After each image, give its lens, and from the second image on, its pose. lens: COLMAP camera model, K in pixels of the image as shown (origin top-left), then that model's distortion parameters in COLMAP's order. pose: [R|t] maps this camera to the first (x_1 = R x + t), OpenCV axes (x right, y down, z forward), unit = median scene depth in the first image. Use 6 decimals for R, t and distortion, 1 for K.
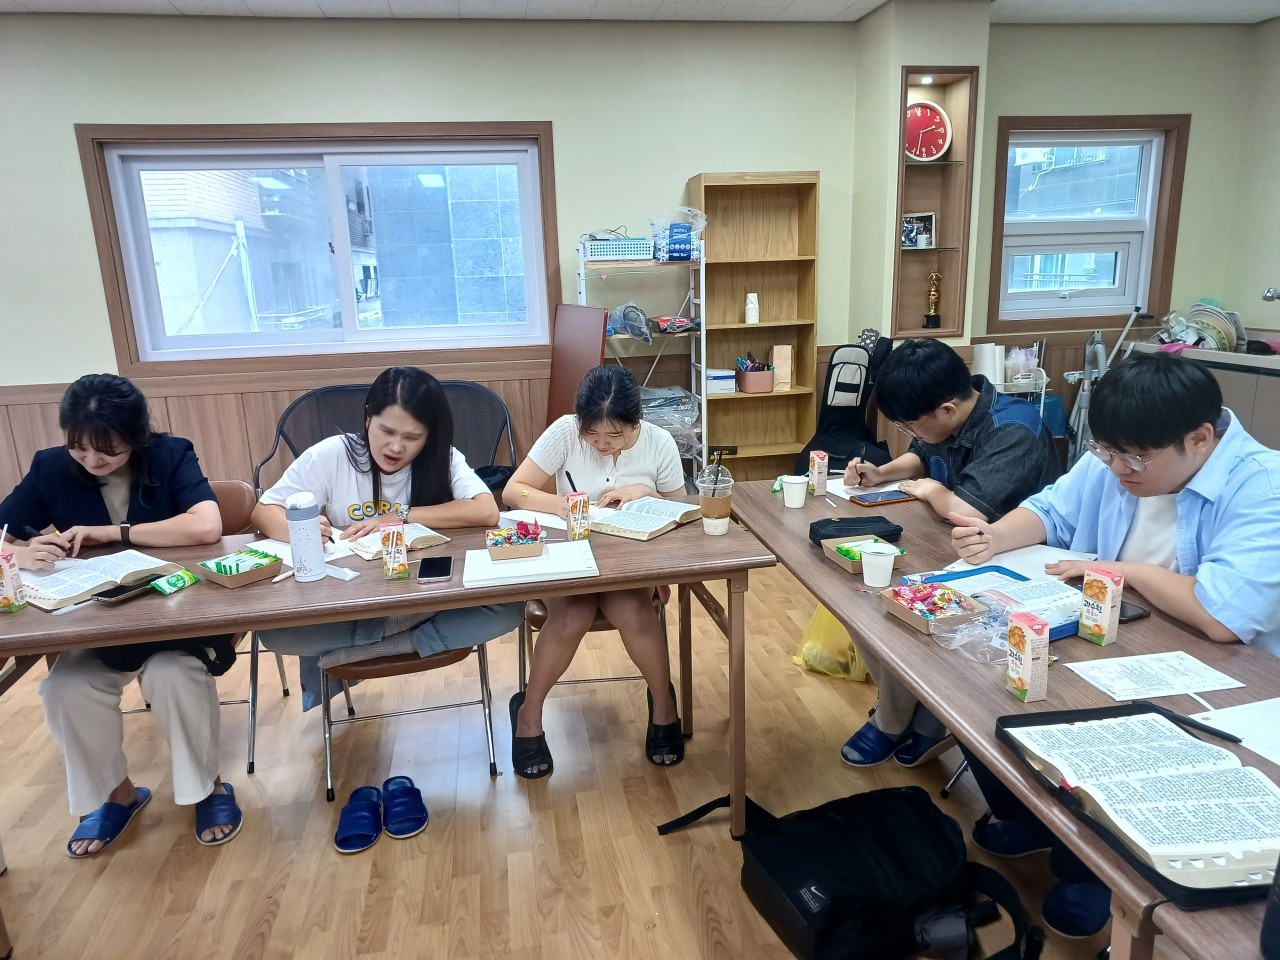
lens RADIAL K [[862.6, 0, 634.6], [0, 862.6, 480.6], [0, 0, 1]] dist [0.007865, -0.004827]
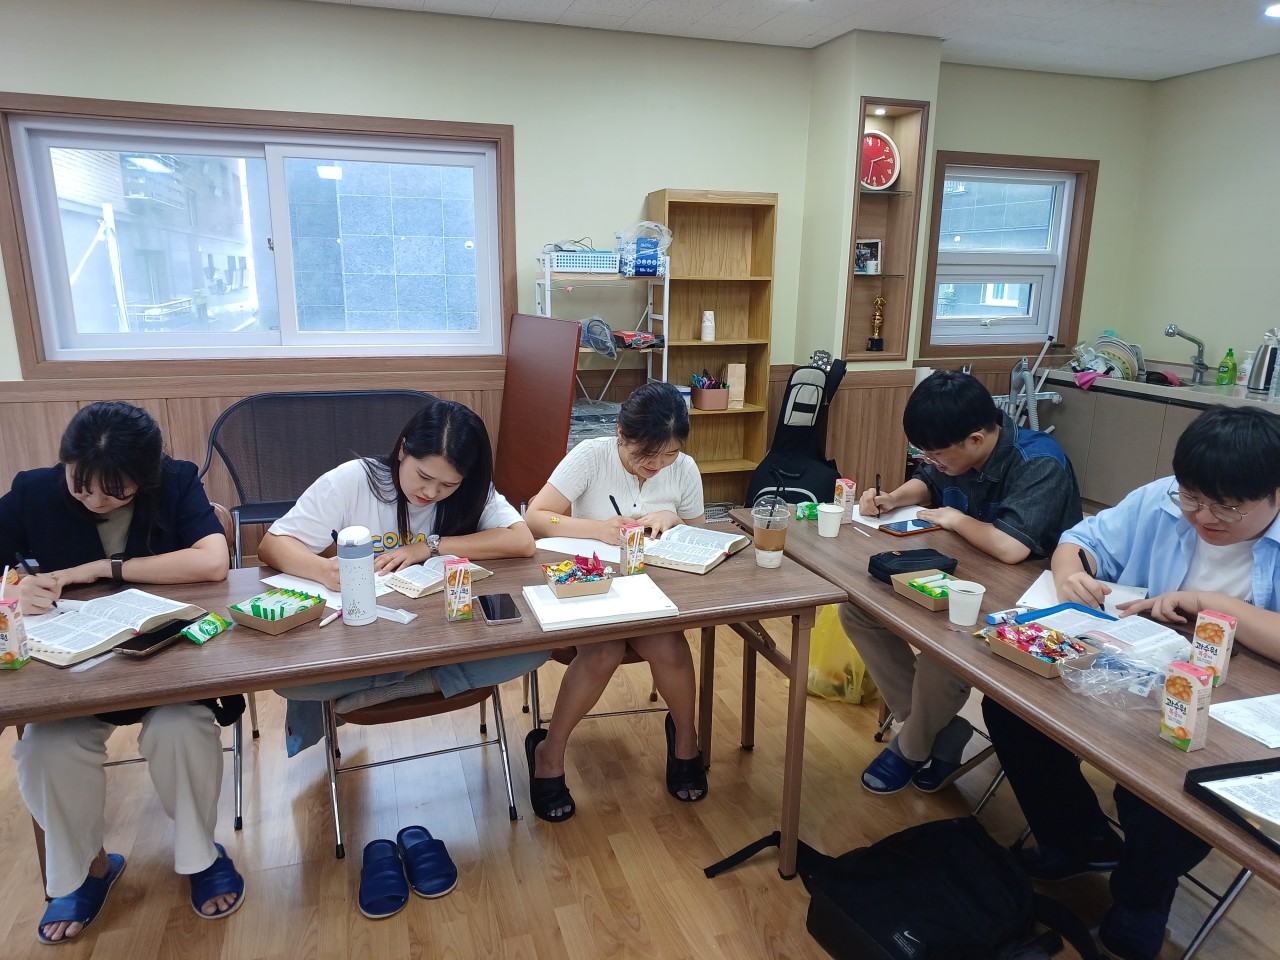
lens RADIAL K [[858.3, 0, 626.9], [0, 858.3, 479.4], [0, 0, 1]] dist [0.010518, -0.001681]
pose [[0.989112, 0.010303, 0.146806, -0.169937], [-0.009545, 0.999937, -0.005866, -0.024083], [-0.146857, 0.004401, 0.989148, 0.047933]]
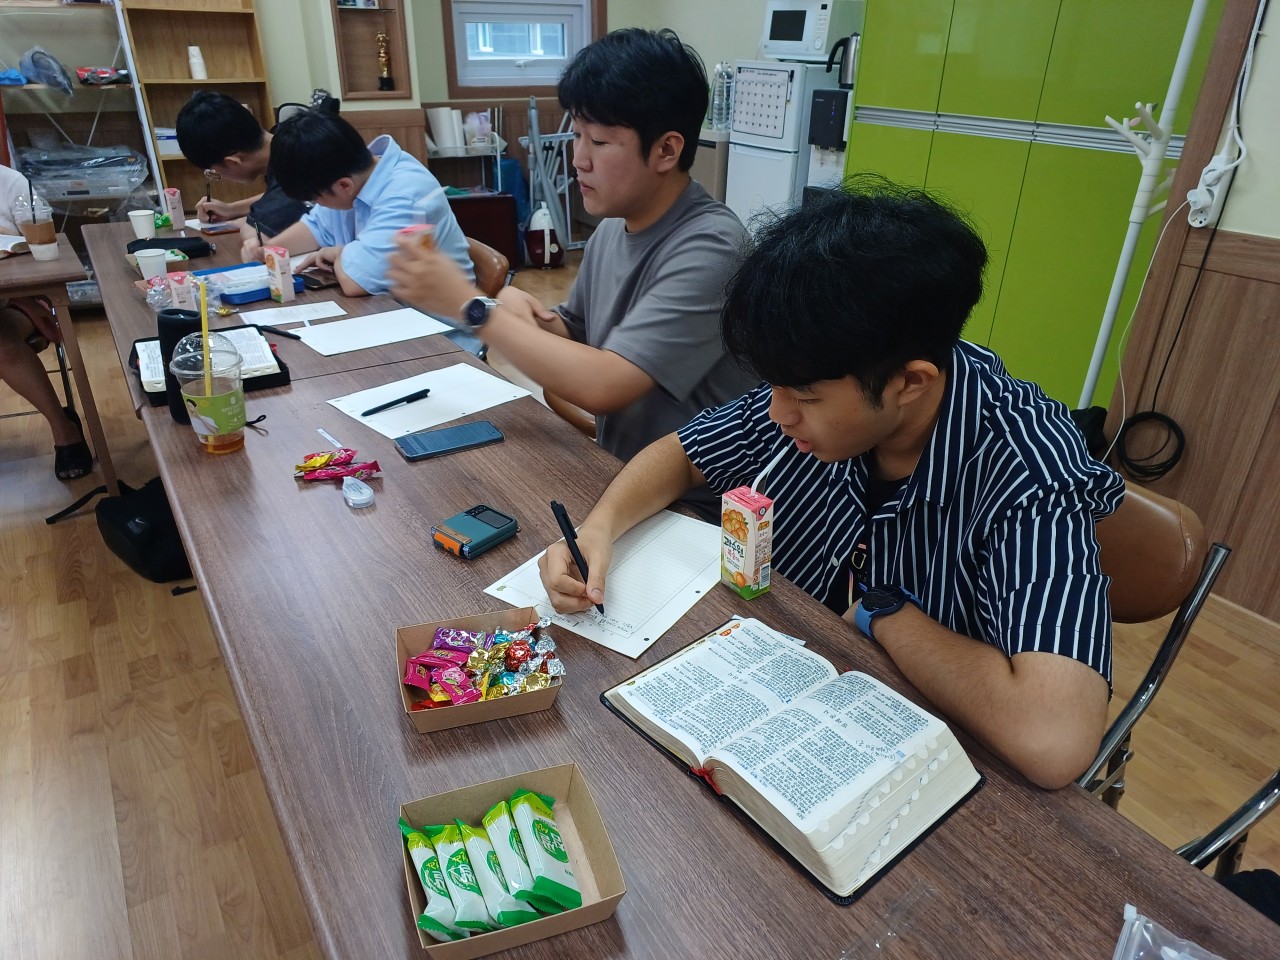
lens RADIAL K [[859.5, 0, 617.1], [0, 859.5, 477.5], [0, 0, 1]] dist [0.000110, 0.019764]
pose [[0.924877, -0.134261, 0.355775, 0.277952], [0.050619, 0.970739, 0.234743, 0.090696], [-0.376882, -0.199099, 0.904610, -0.289735]]
